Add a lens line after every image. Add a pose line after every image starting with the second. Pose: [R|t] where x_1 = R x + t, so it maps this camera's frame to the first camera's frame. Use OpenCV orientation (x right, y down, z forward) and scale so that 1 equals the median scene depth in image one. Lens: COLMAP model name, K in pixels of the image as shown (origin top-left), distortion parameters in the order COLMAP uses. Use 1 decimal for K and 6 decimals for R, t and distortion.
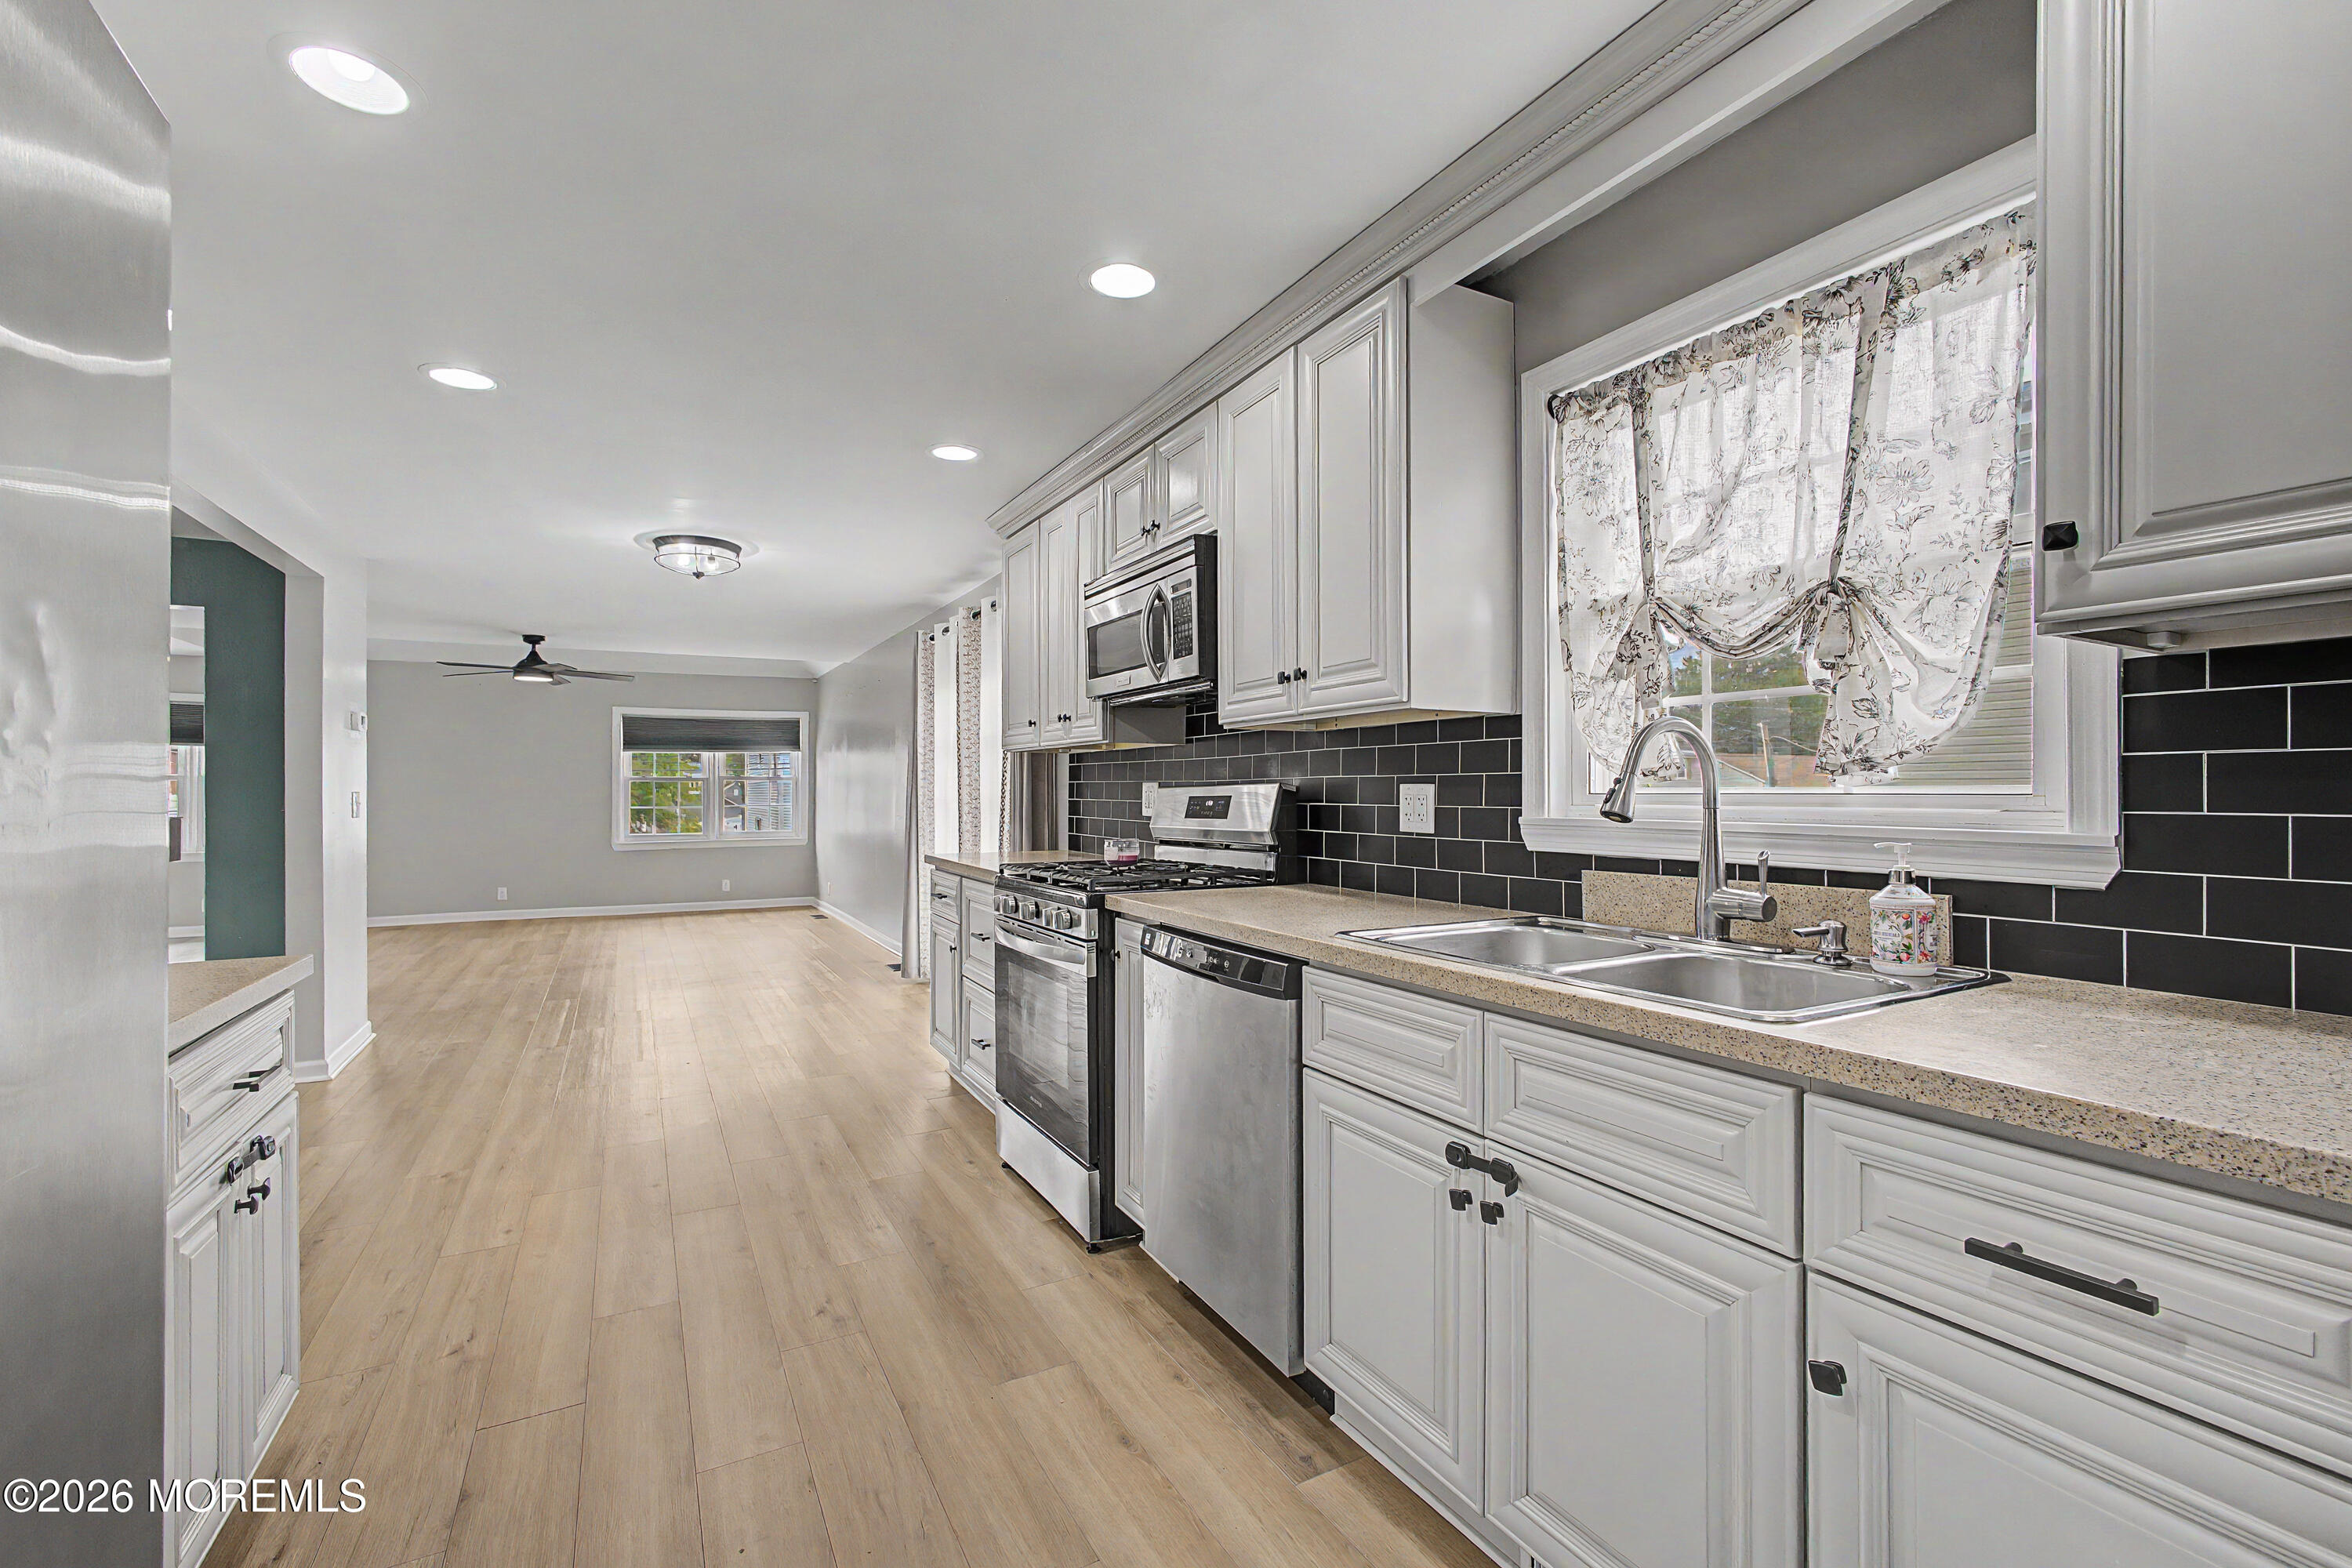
lens RADIAL K [[1016.4, 0, 1178.9], [0, 1016.4, 784.7], [0, 0, 1]] dist [-0.015842, 0.007583]
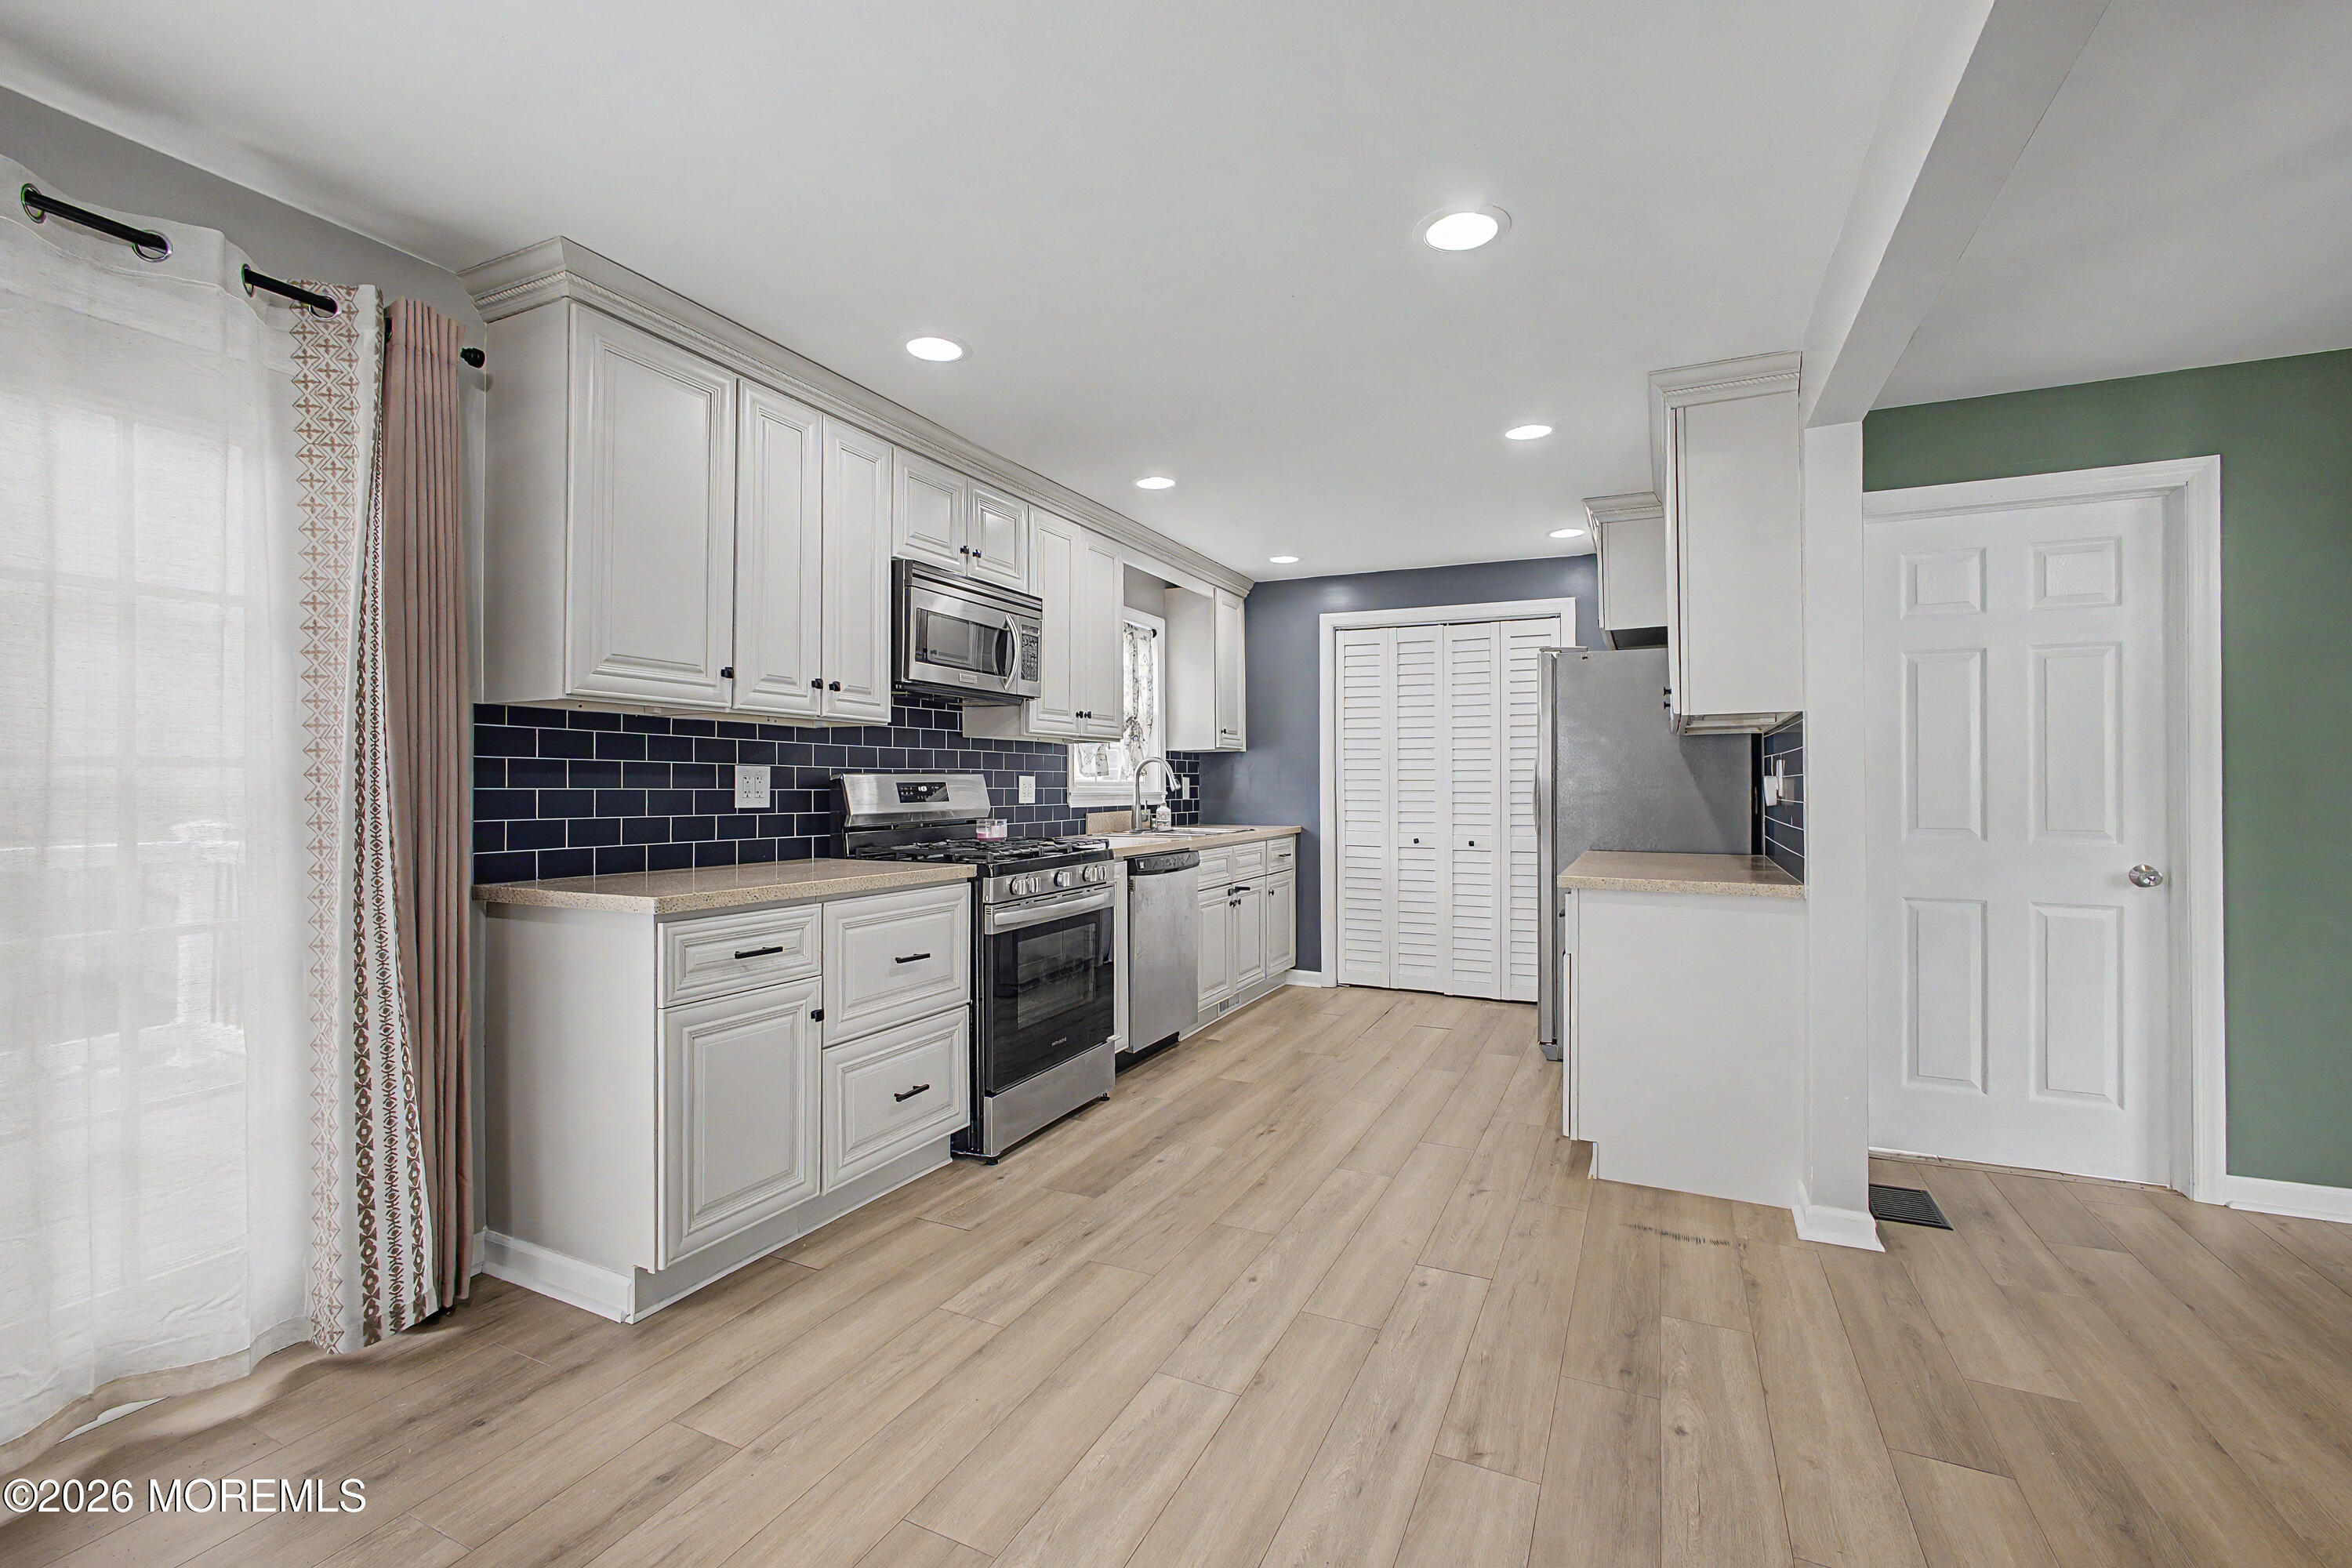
lens RADIAL K [[1011.4, 0, 1176.3], [0, 1011.4, 781.7], [0, 0, 1]] dist [-0.009431, -0.000091]
pose [[-0.589029, 0.005969, 0.808090, -1.064225], [-0.003144, 0.999948, -0.009678, 0.020215], [-0.808106, -0.008241, -0.588980, 1.443101]]
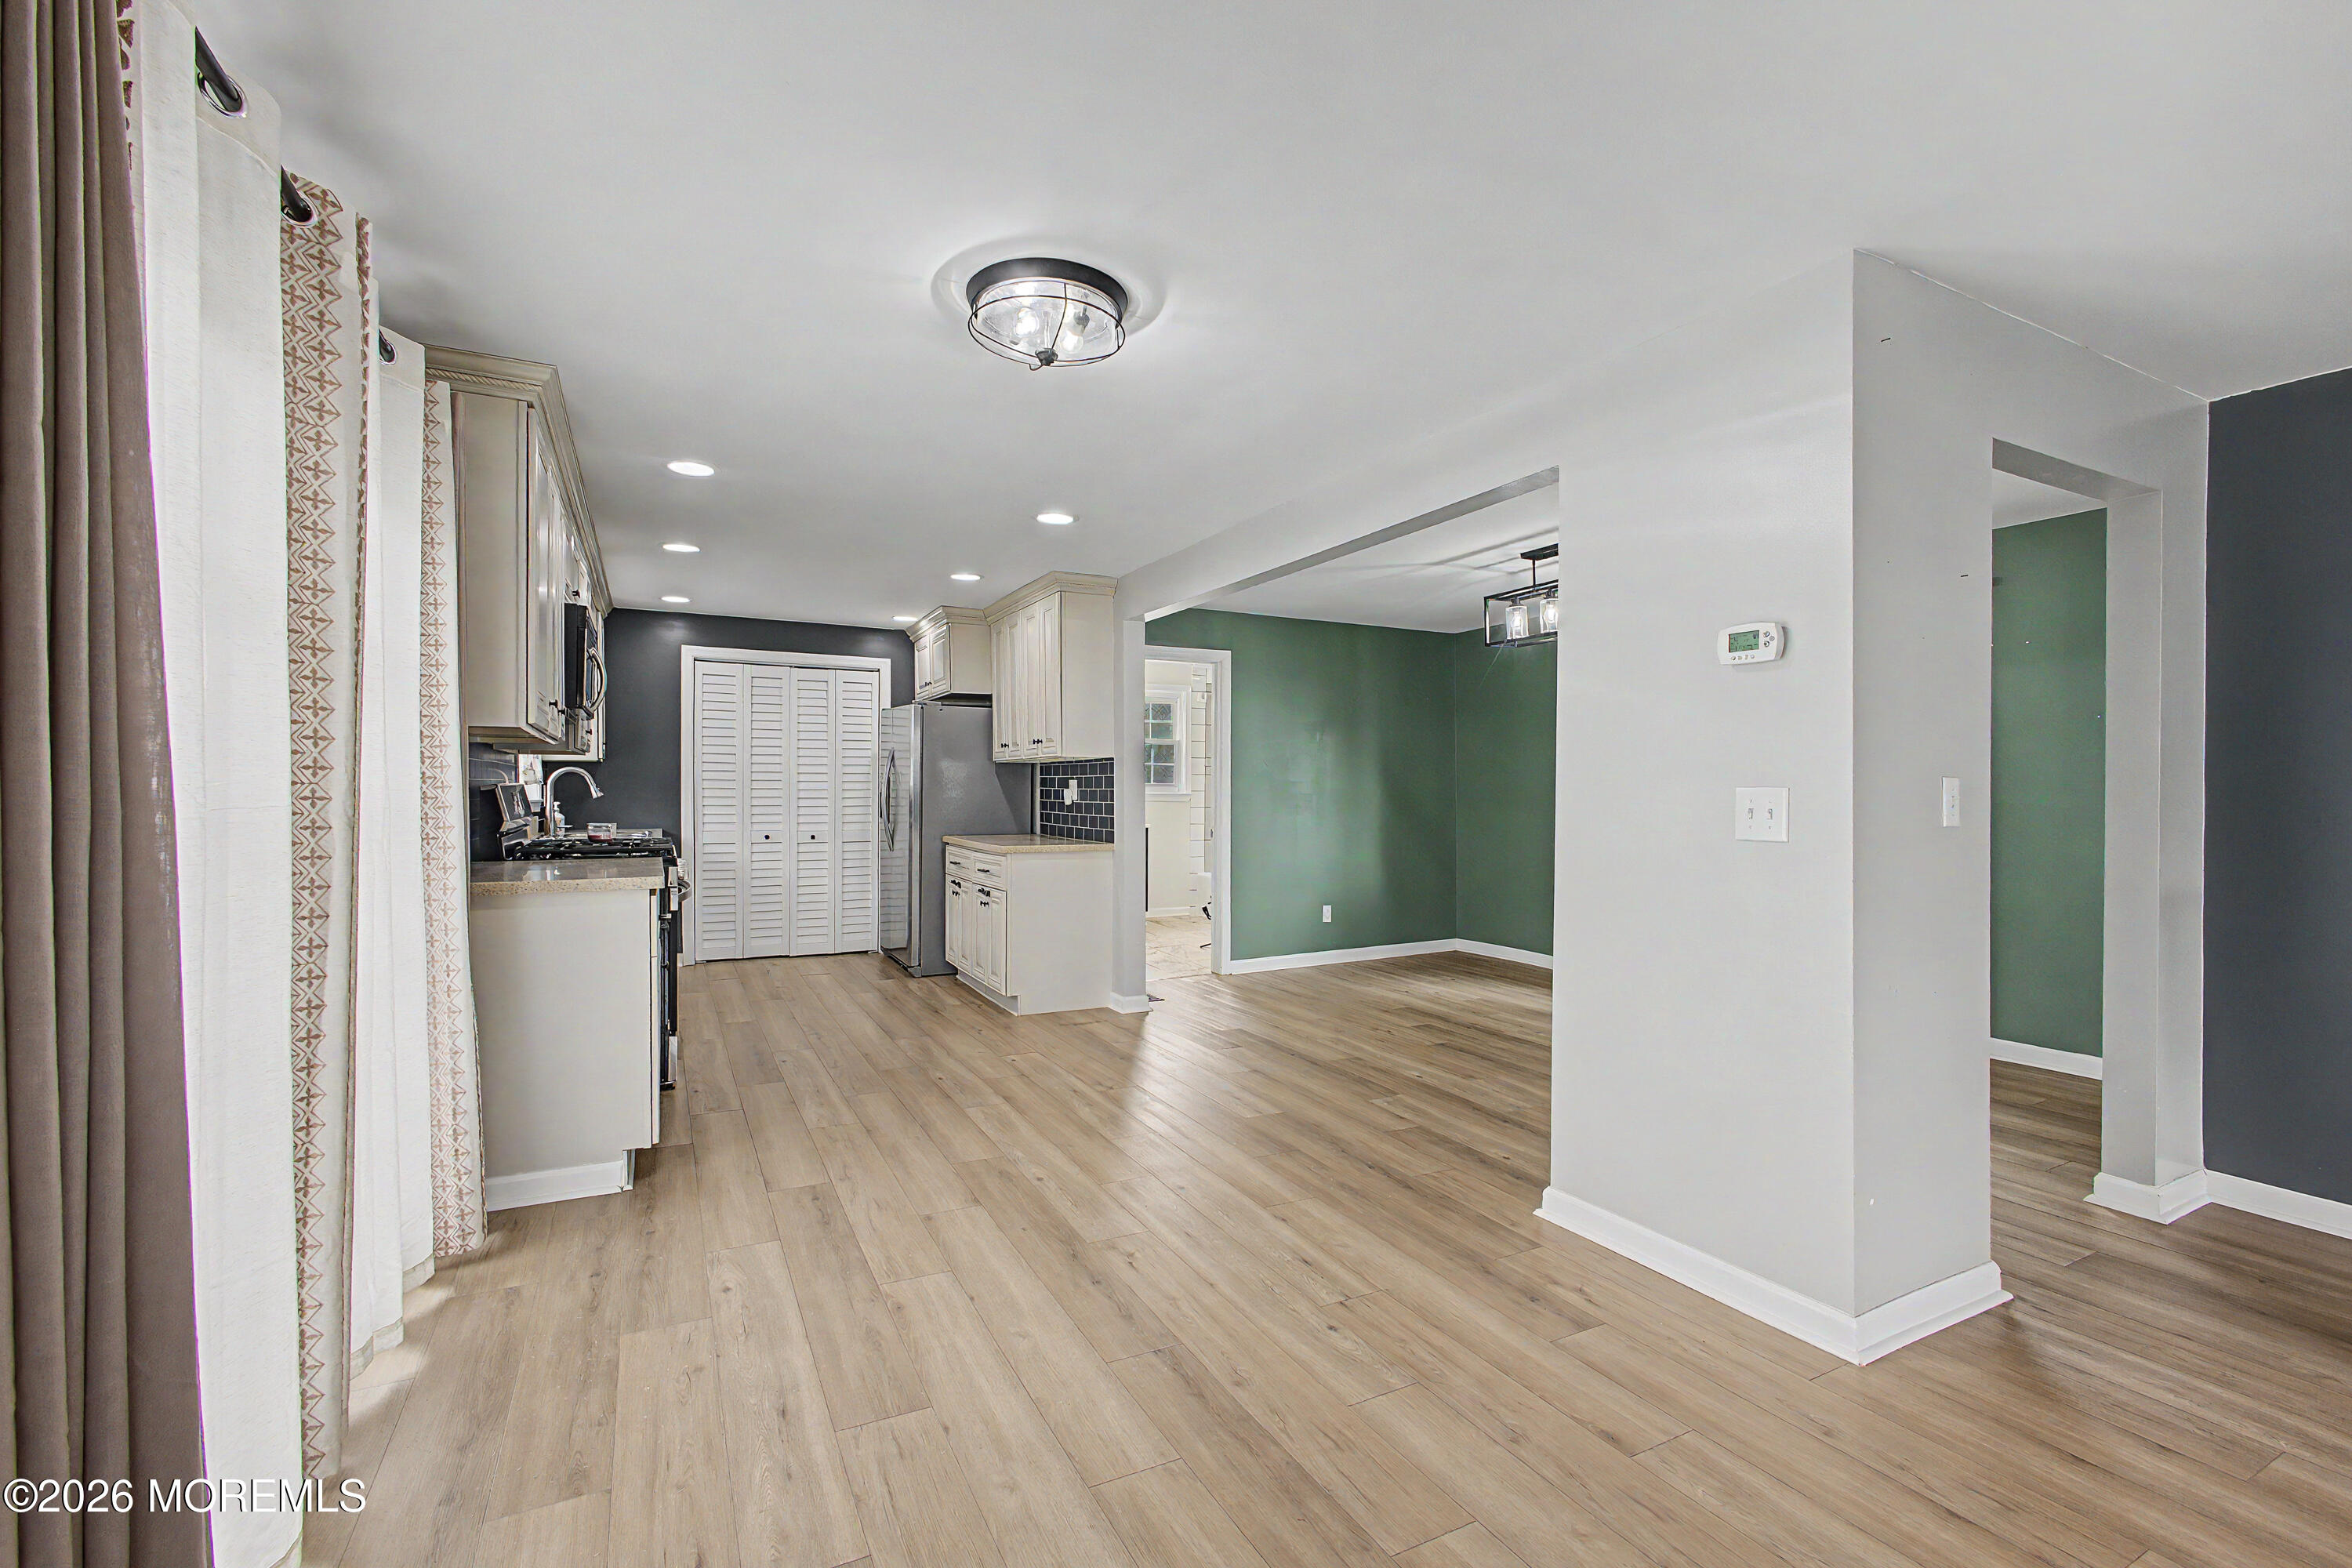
lens RADIAL K [[1016.4, 0, 1178.9], [0, 1016.4, 784.7], [0, 0, 1]] dist [-0.015842, 0.007583]
pose [[-0.999857, 0.001959, 0.016812, -0.822897], [0.001755, 0.999924, -0.012187, 0.019014], [-0.016834, -0.012156, -0.999784, 2.254203]]
